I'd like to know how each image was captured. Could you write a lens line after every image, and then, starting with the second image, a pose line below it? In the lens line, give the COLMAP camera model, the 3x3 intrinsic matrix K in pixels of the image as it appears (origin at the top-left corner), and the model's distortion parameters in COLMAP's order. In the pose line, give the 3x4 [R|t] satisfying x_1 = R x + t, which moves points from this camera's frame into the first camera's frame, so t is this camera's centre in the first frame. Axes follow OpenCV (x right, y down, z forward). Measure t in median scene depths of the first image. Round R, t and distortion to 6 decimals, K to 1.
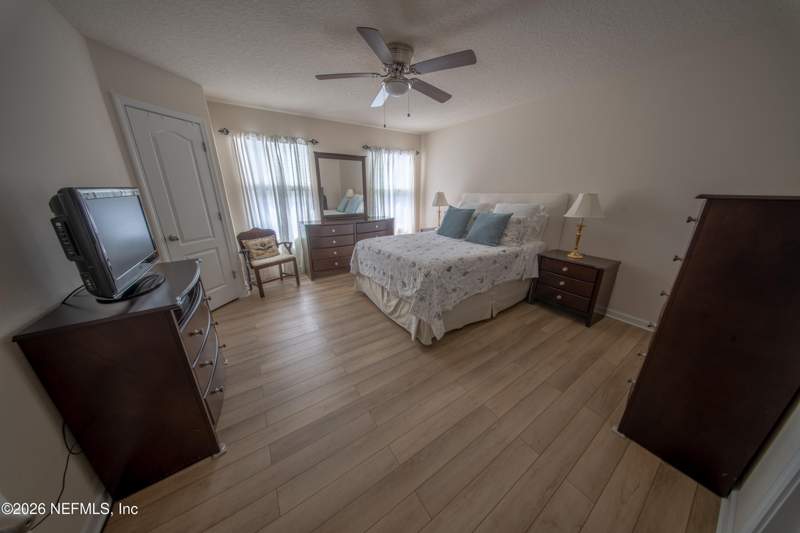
lens RADIAL K [[226.8, 0, 400.0], [0, 226.8, 266.5], [0, 0, 1]] dist [0.000424, -0.000013]
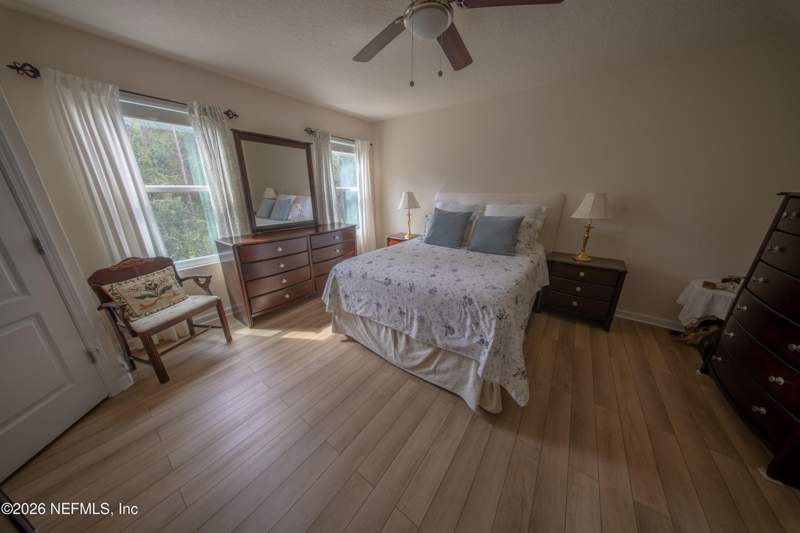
lens RADIAL K [[232.7, 0, 400.0], [0, 232.7, 266.5], [0, 0, 1]] dist [-0.001015, -0.000171]
pose [[0.937869, -0.109883, 0.329133, -0.247940], [0.111254, 0.993683, 0.014728, -0.101640], [-0.328672, 0.022805, 0.944169, 0.296926]]
